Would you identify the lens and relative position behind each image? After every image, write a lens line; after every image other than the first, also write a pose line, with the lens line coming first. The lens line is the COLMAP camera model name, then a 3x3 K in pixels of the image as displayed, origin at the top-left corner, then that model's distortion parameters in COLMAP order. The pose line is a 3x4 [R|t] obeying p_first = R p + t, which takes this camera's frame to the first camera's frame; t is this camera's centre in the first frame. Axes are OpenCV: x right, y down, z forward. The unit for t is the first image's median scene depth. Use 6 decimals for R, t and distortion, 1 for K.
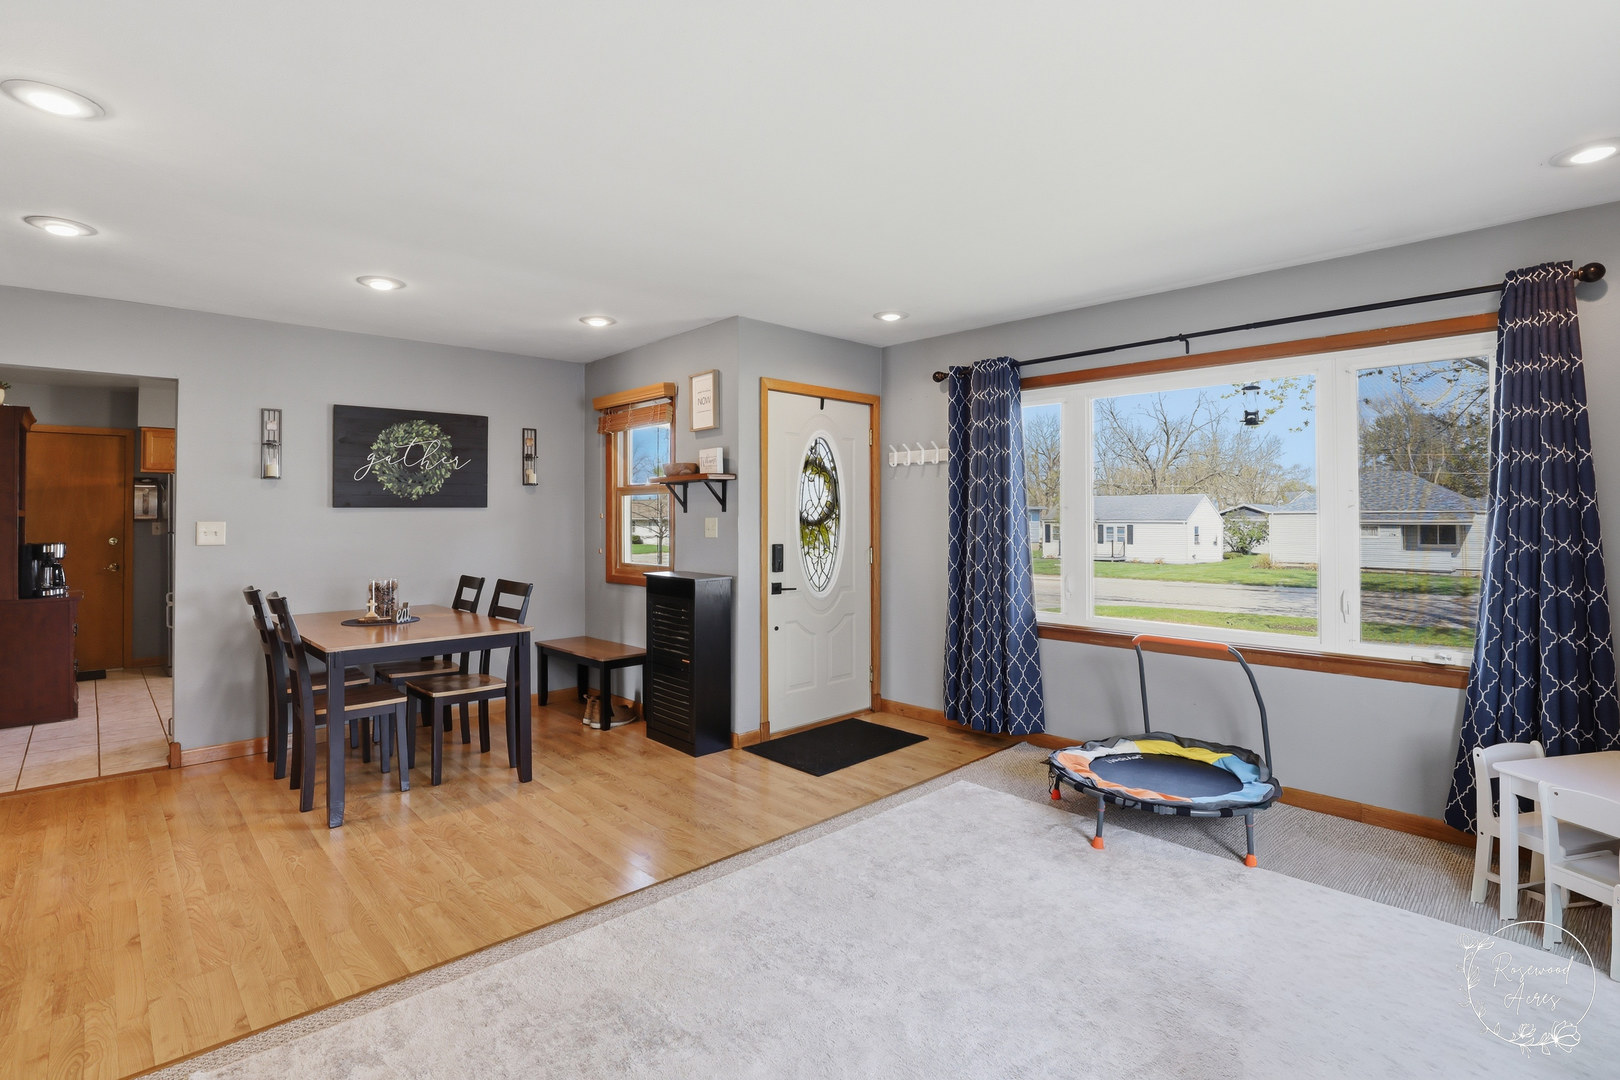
lens RADIAL K [[782.3, 0, 809.1], [0, 782.3, 497.4], [0, 0, 1]] dist [-0.028536, 0.000136]
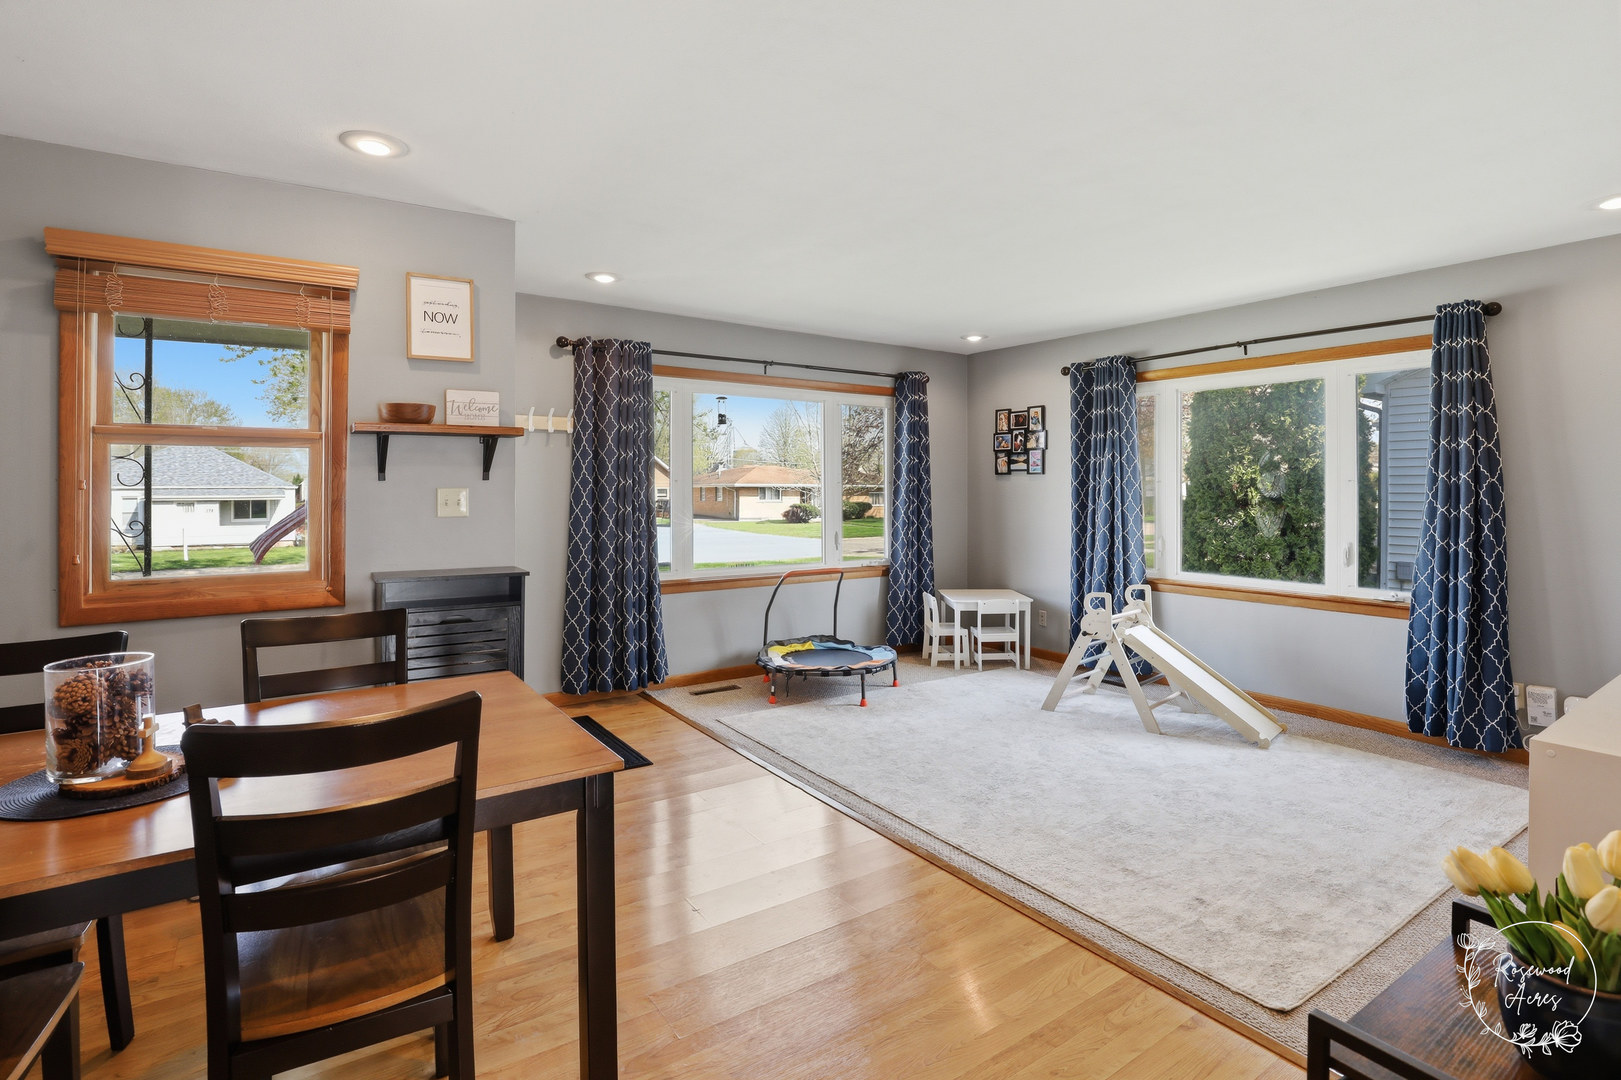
lens RADIAL K [[782.8, 0, 809.6], [0, 782.8, 497.4], [0, 0, 1]] dist [-0.028536, 0.000136]
pose [[0.153400, -0.007740, 0.988134, -0.759676], [-0.022933, 0.999672, 0.011390, 0.018750], [-0.987898, -0.024409, 0.153173, 0.581157]]
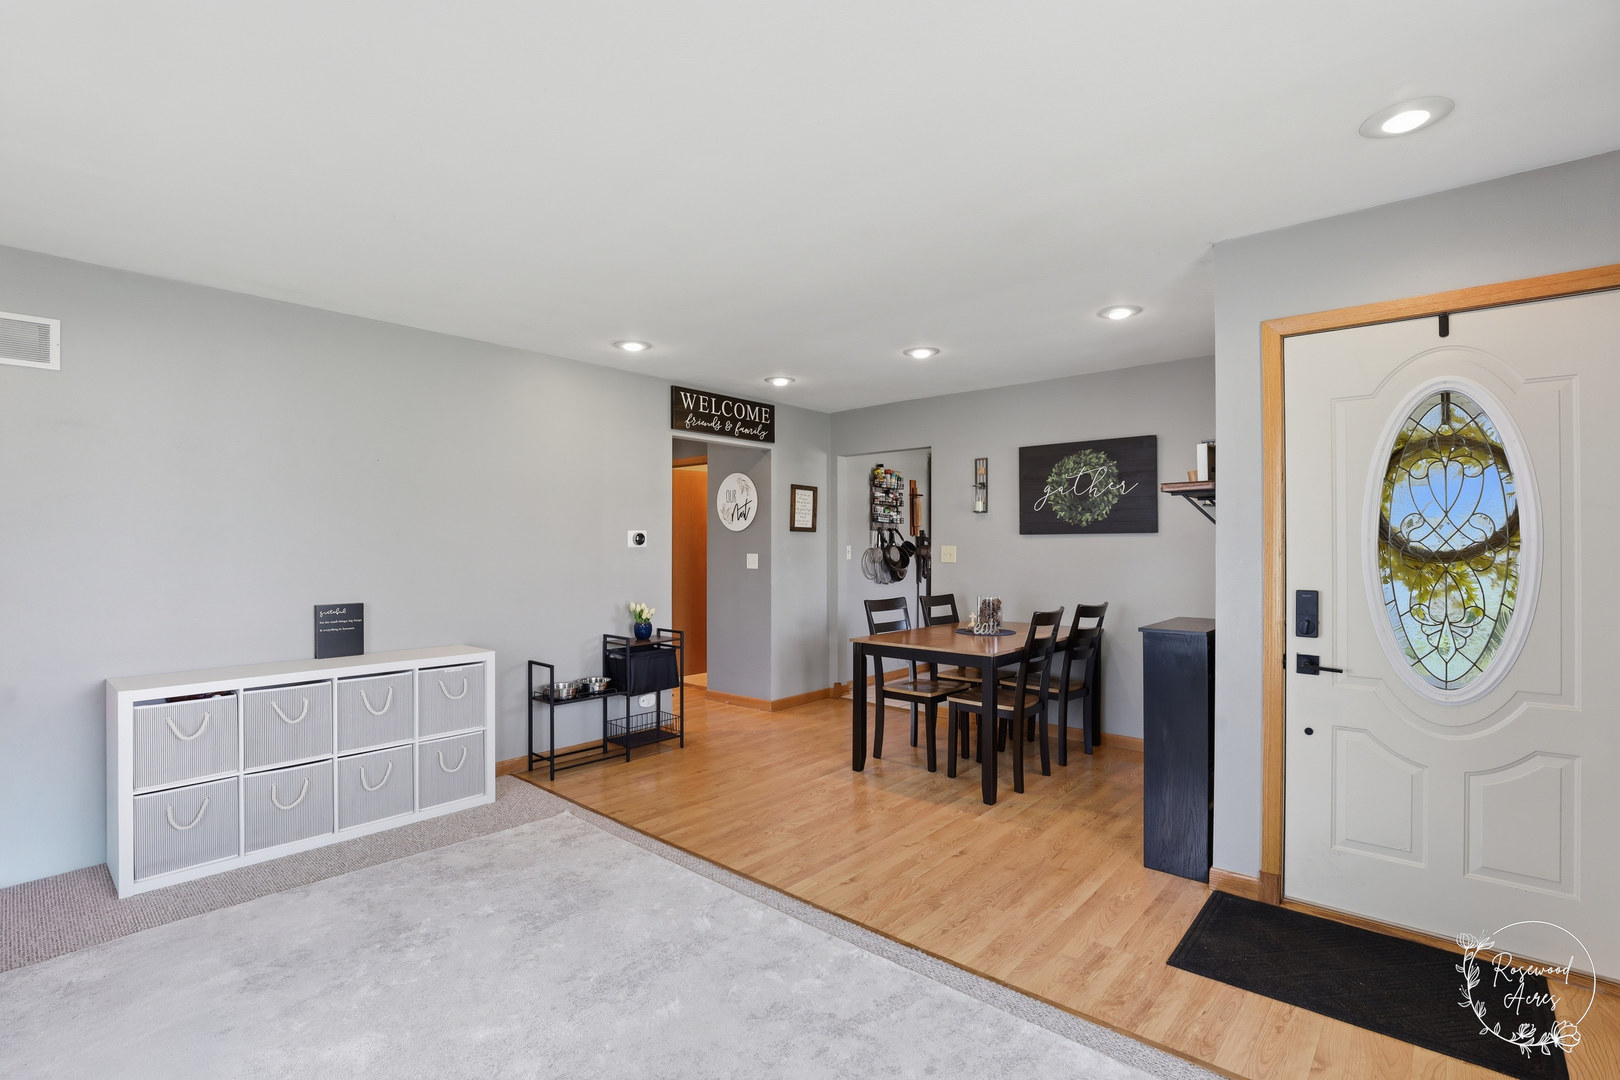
lens RADIAL K [[747.9, 0, 807.6], [0, 747.9, 531.9], [0, 0, 1]] dist [-0.028714, 0.000024]
pose [[0.087992, -0.011002, -0.996060, 0.489652], [0.020828, 0.999741, -0.009203, 0.012571], [0.995903, -0.019936, 0.088199, 0.575028]]
